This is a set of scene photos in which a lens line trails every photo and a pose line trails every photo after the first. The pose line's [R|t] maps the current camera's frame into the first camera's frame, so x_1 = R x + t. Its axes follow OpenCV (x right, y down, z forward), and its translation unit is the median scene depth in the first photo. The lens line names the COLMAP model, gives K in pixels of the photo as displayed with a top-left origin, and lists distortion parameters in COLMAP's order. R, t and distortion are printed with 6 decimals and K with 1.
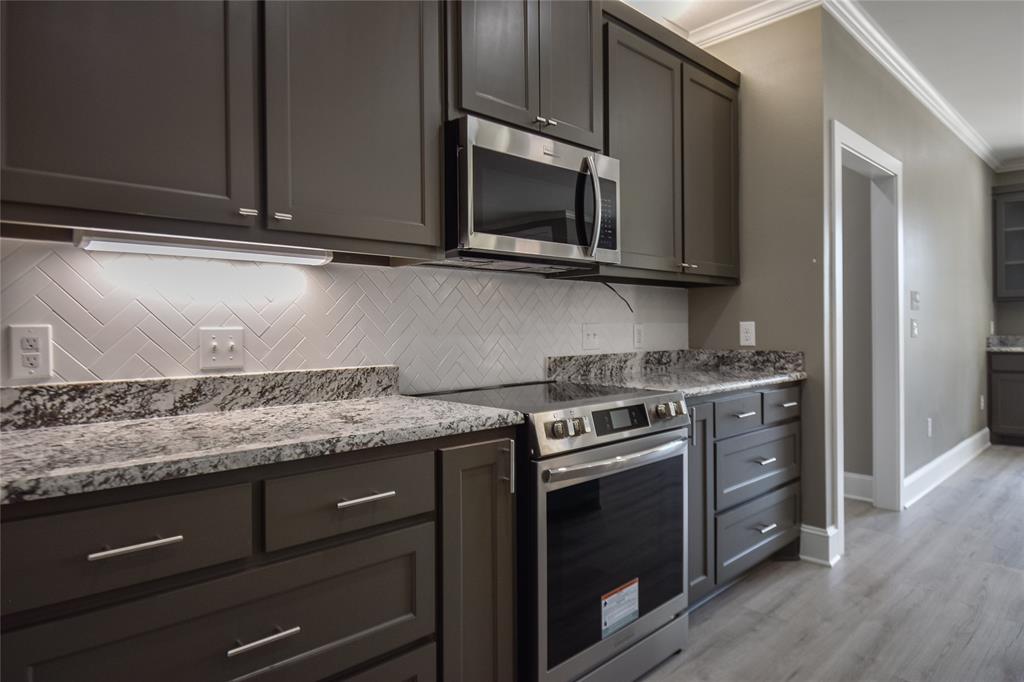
lens RADIAL K [[609.4, 0, 512.2], [0, 609.4, 333.9], [0, 0, 1]] dist [0.002463, -0.009744]
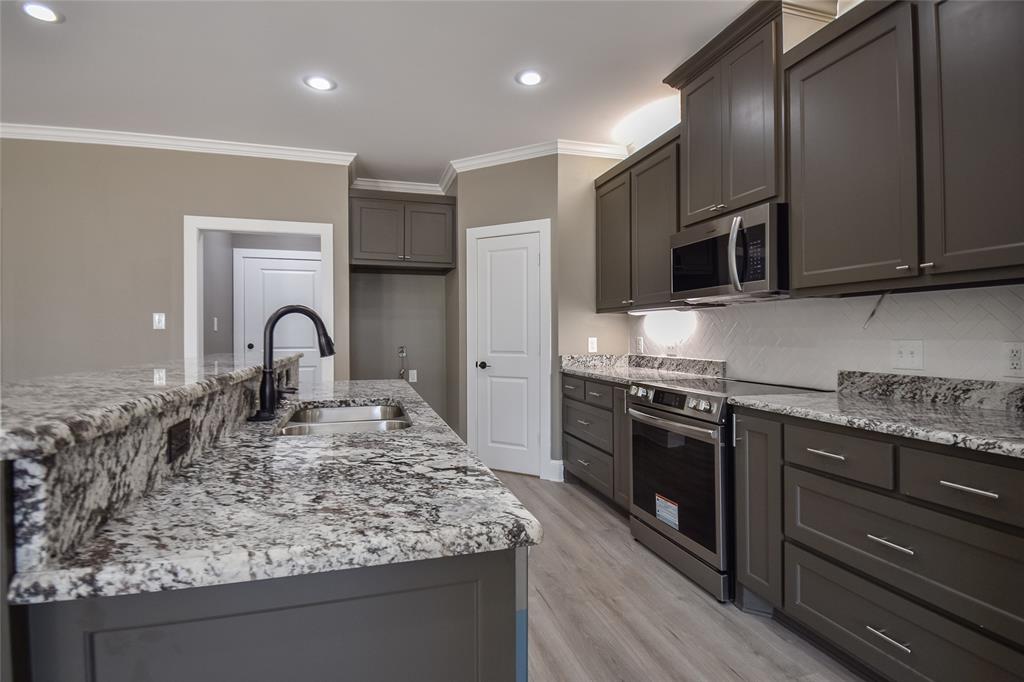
lens RADIAL K [[562.5, 0, 515.6], [0, 562.5, 334.2], [0, 0, 1]] dist [-0.006665, -0.001416]
pose [[-0.459580, 0.013891, -0.888028, 1.569347], [0.001755, 0.999890, 0.014733, -0.054074], [0.888135, 0.005212, -0.459554, 1.214403]]
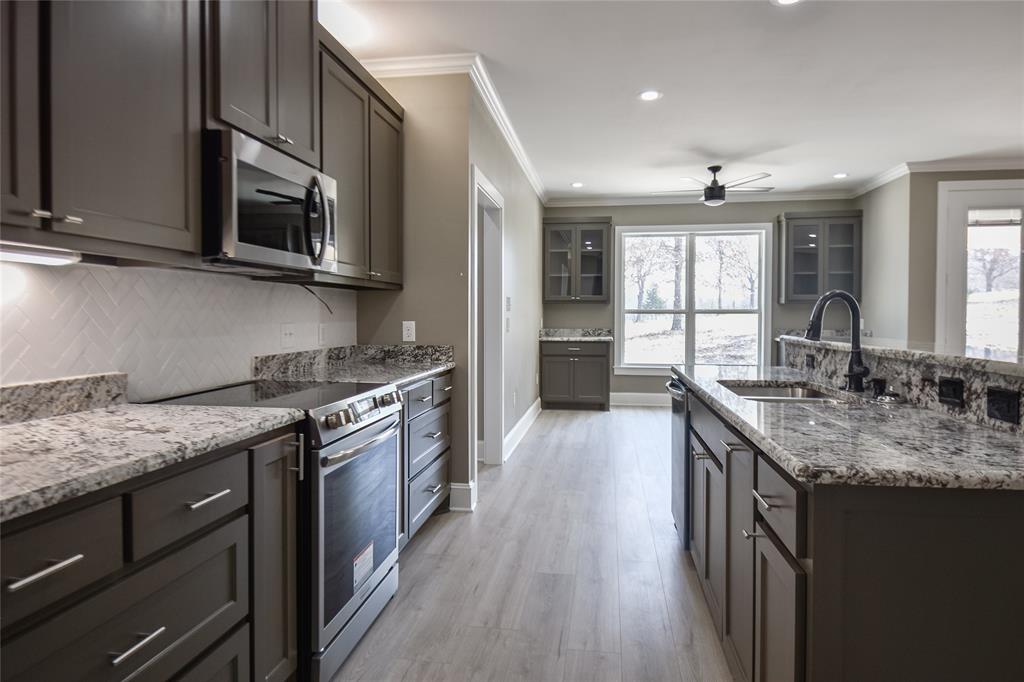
lens RADIAL K [[609.4, 0, 516.2], [0, 609.4, 335.2], [0, 0, 1]] dist [0.002463, -0.009744]
pose [[0.790568, -0.007242, 0.612331, -0.285408], [-0.004963, 0.999821, 0.018232, -0.025041], [-0.612354, -0.017452, 0.790391, -0.108406]]
